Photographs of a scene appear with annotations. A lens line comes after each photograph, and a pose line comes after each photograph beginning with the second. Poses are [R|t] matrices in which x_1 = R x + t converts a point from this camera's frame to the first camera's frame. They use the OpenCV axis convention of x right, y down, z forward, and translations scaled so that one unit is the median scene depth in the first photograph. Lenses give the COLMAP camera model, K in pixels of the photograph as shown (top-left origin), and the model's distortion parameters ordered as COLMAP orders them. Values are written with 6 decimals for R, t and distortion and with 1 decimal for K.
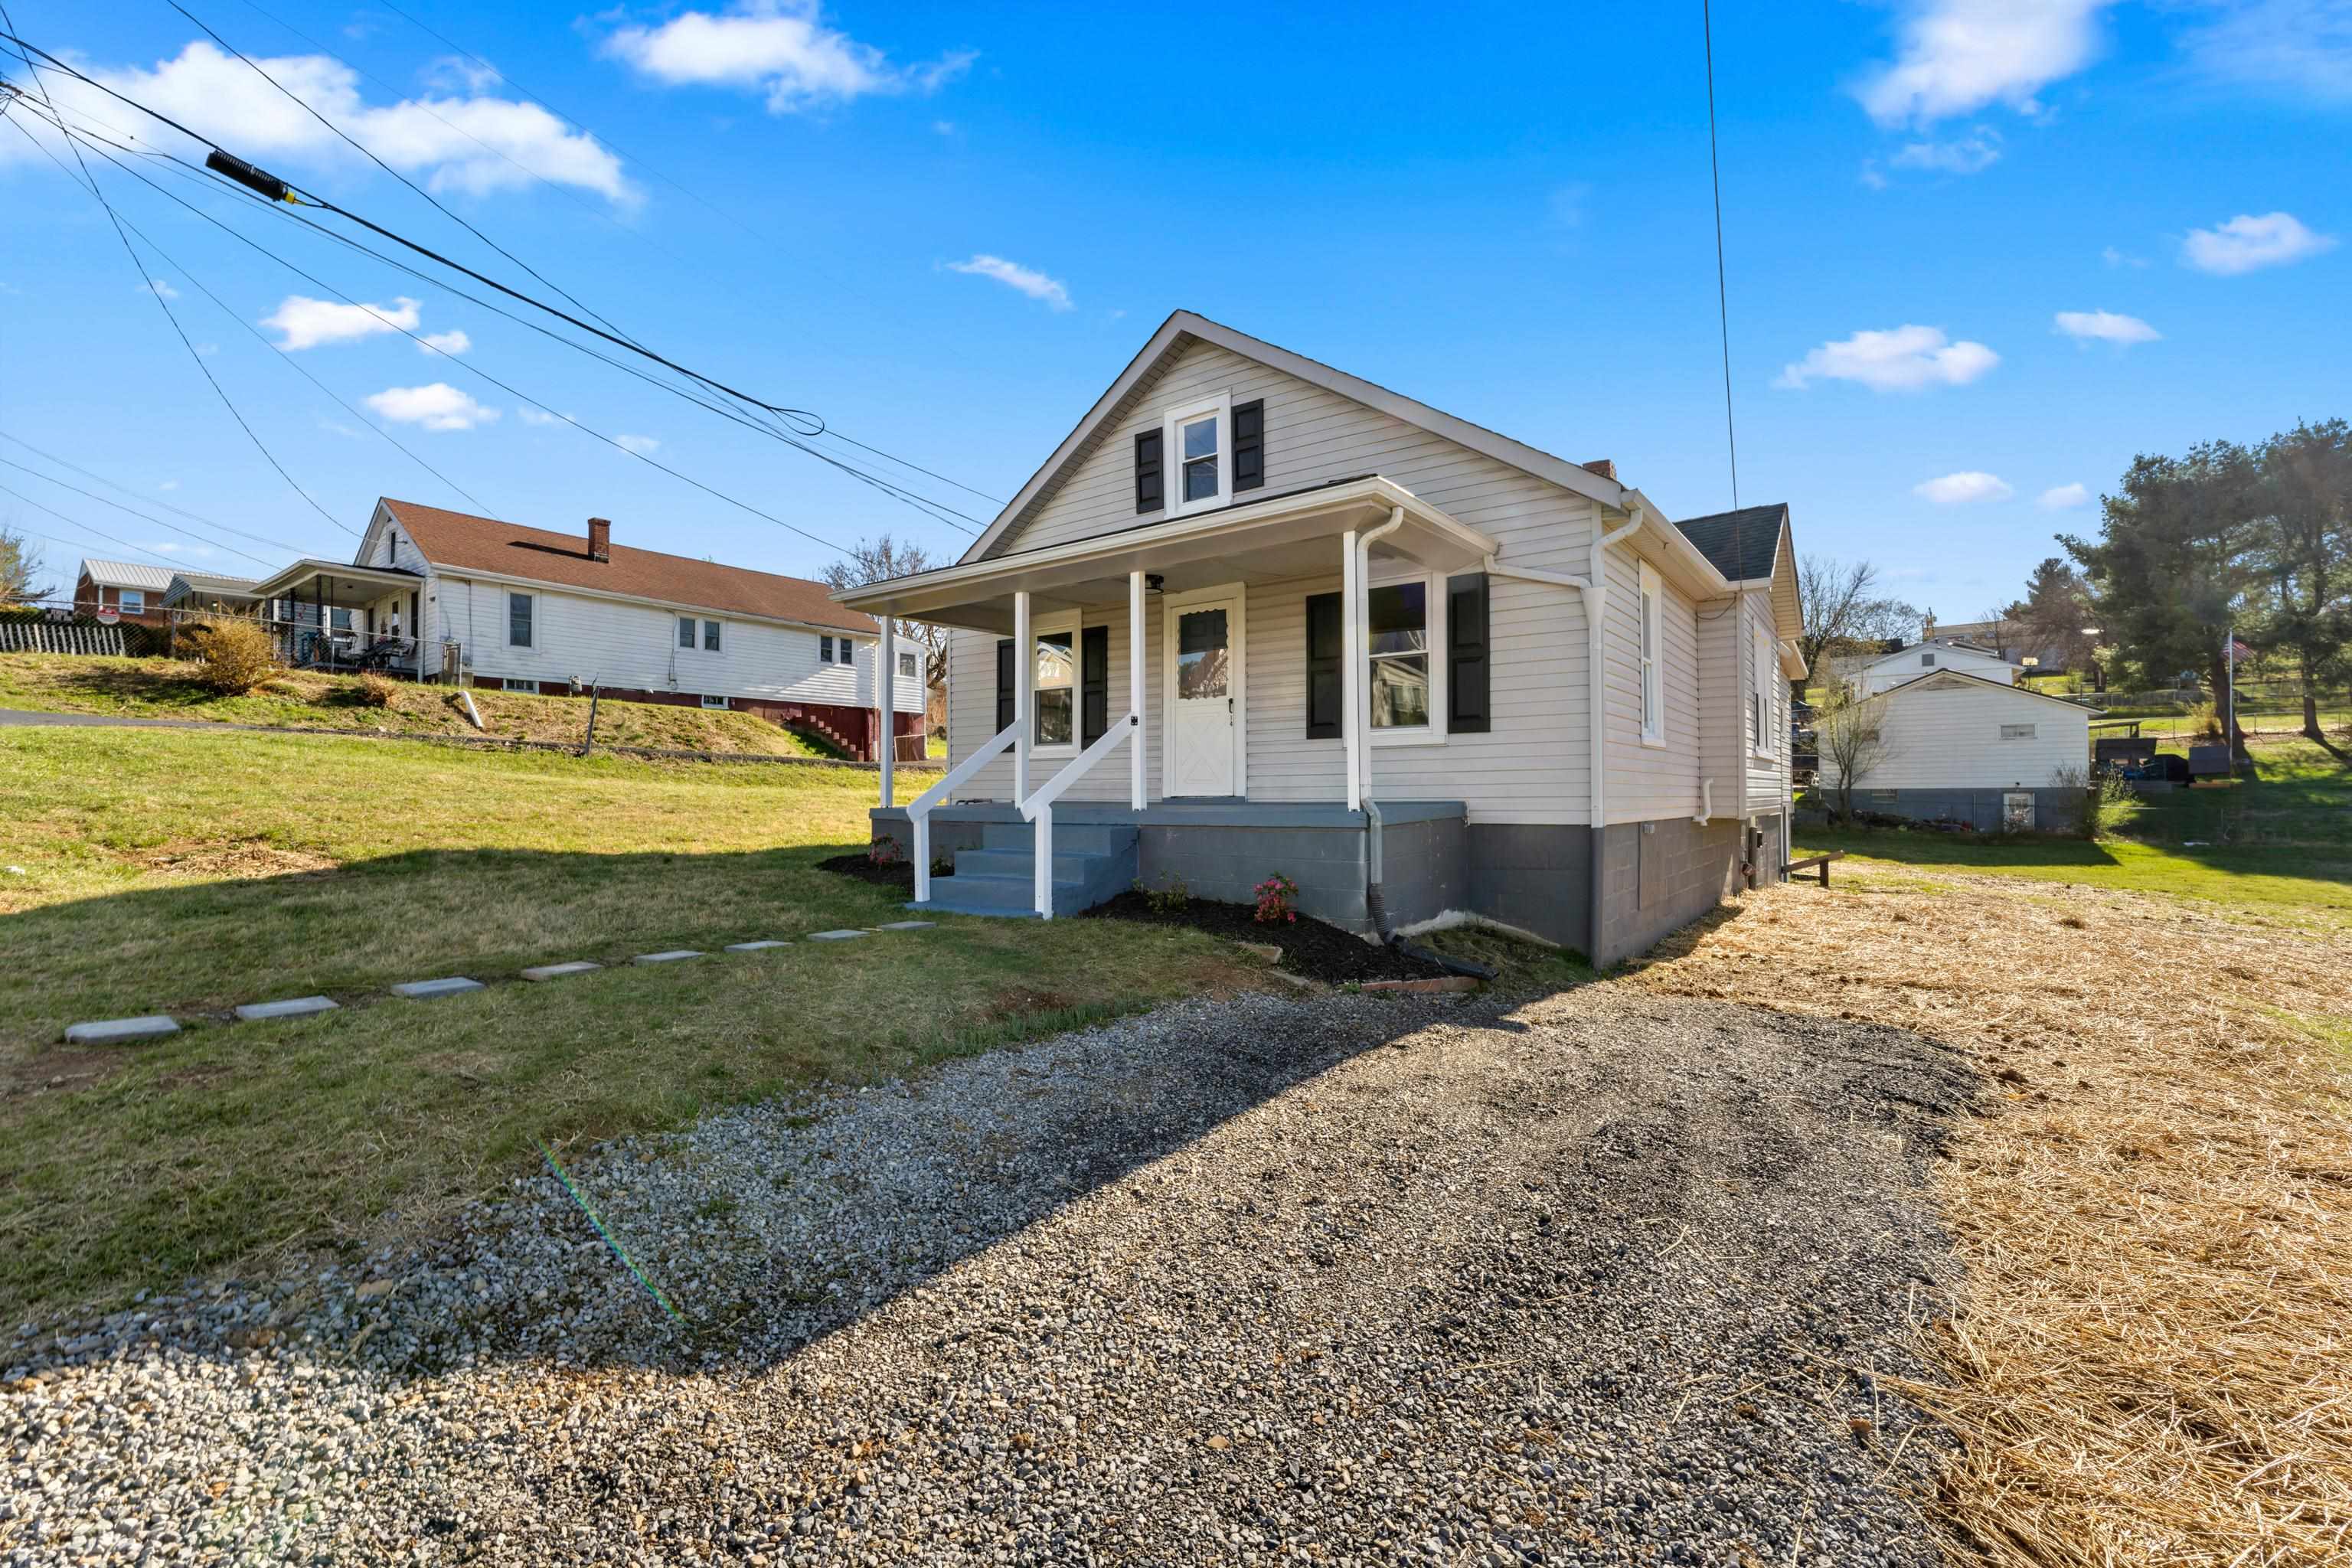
lens RADIAL K [[991.1, 0, 1176.0], [0, 991.1, 784.0], [0, 0, 1]] dist [-0.001362, -0.000139]
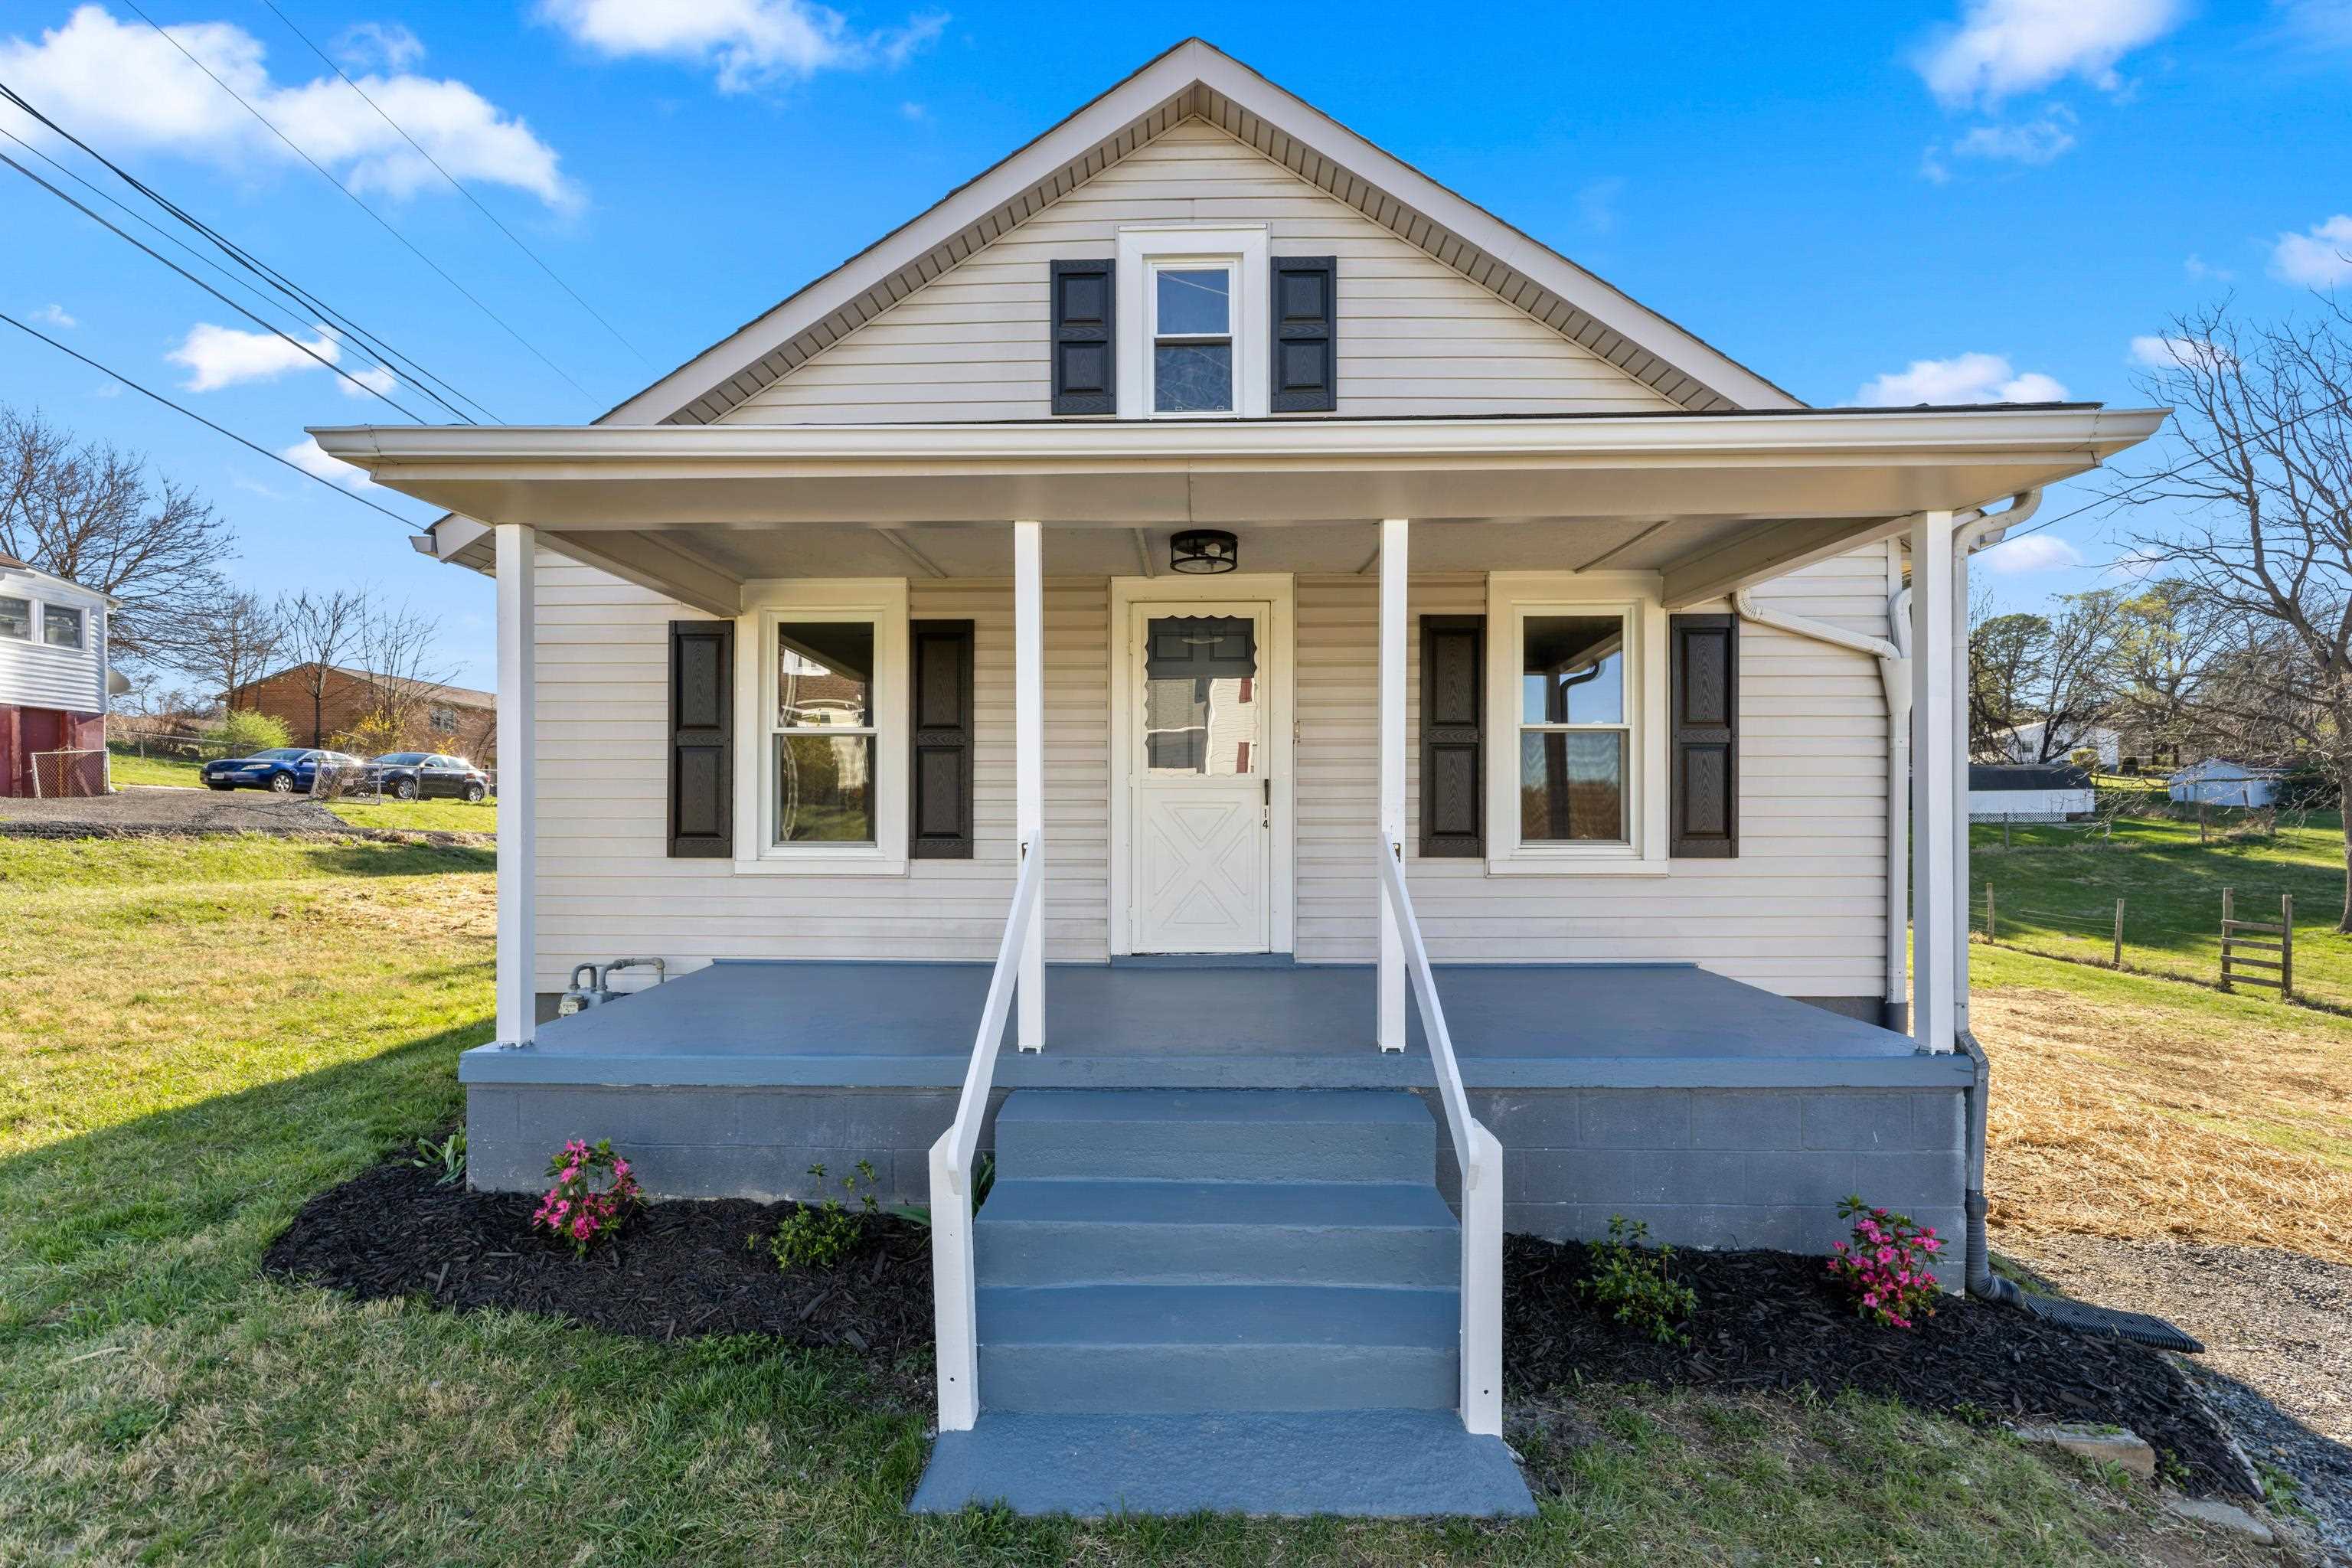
lens RADIAL K [[1008.7, 0, 1178.5], [0, 1008.7, 824.6], [0, 0, 1]] dist [-0.000071, -0.000047]
pose [[0.812388, 0.000468, 0.583116, -0.300770], [-0.008565, 0.999901, 0.011130, -0.063040], [-0.583054, -0.014036, 0.812312, 0.535264]]
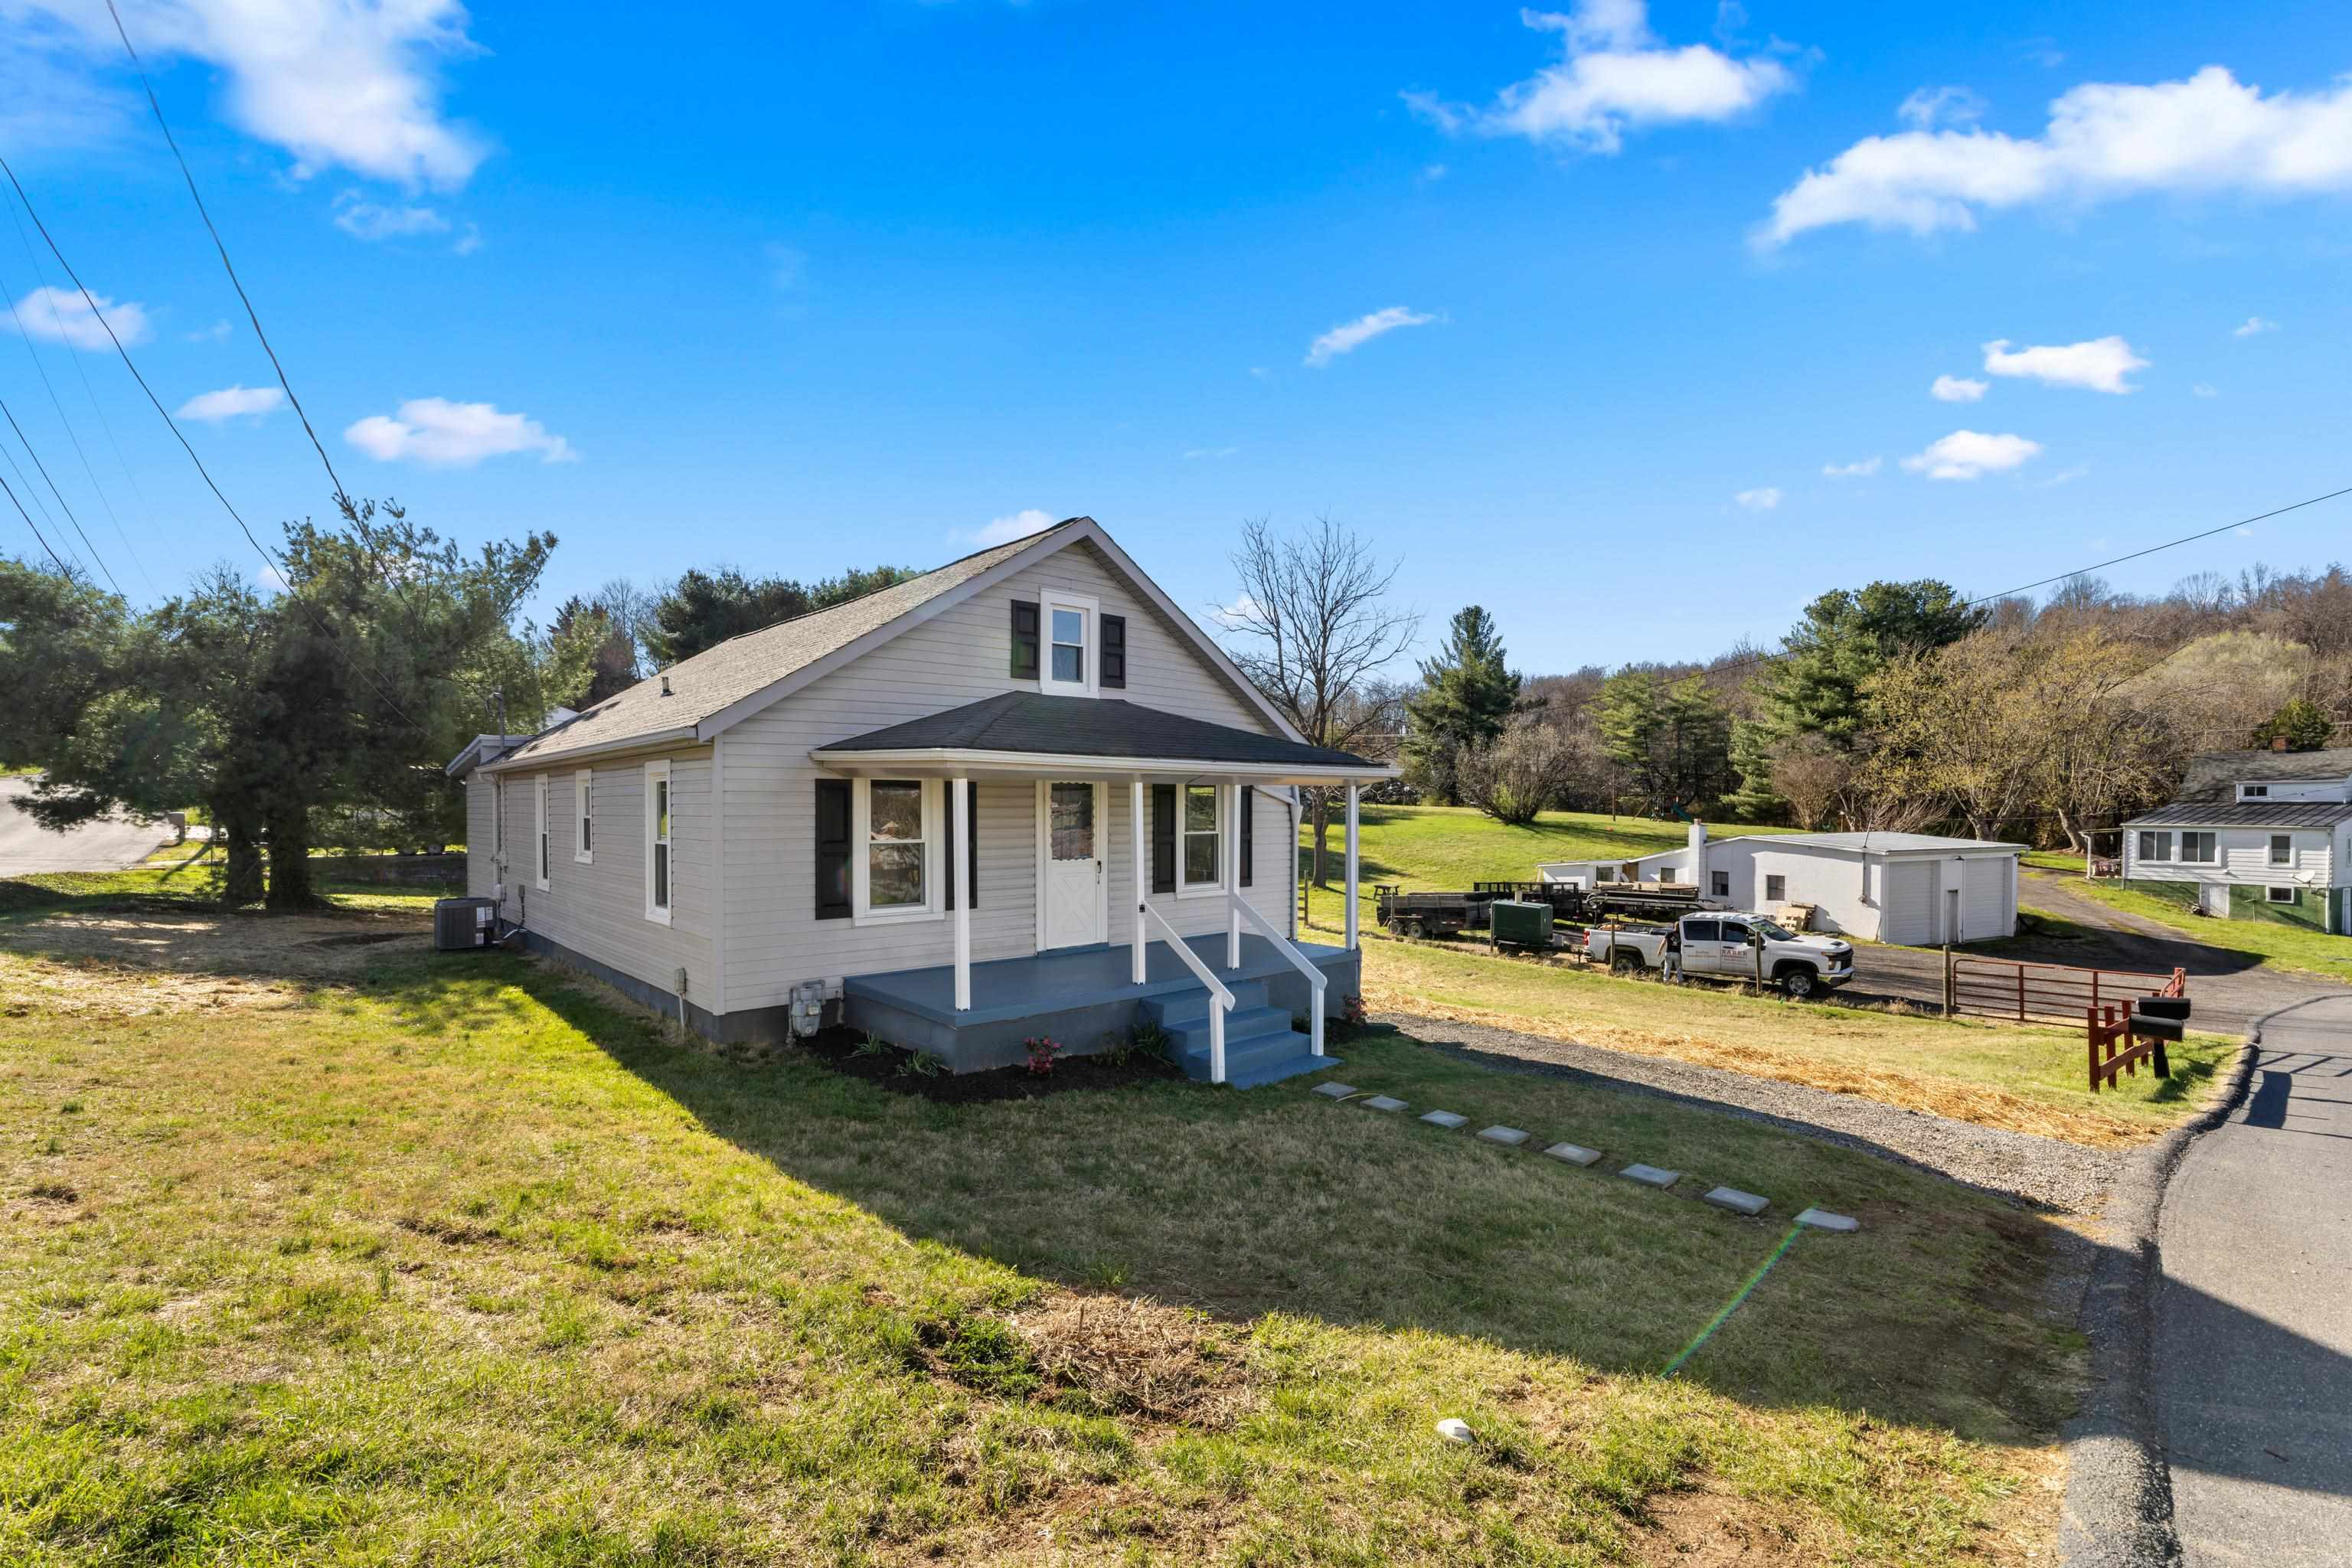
lens RADIAL K [[1008.7, 0, 1178.5], [0, 1008.7, 824.6], [0, 0, 1]] dist [-0.000071, -0.000047]
pose [[0.184322, -0.014848, 0.982754, -1.047112], [-0.010003, 0.999806, 0.016981, -0.143121], [-0.982815, -0.012960, 0.184138, 0.650521]]
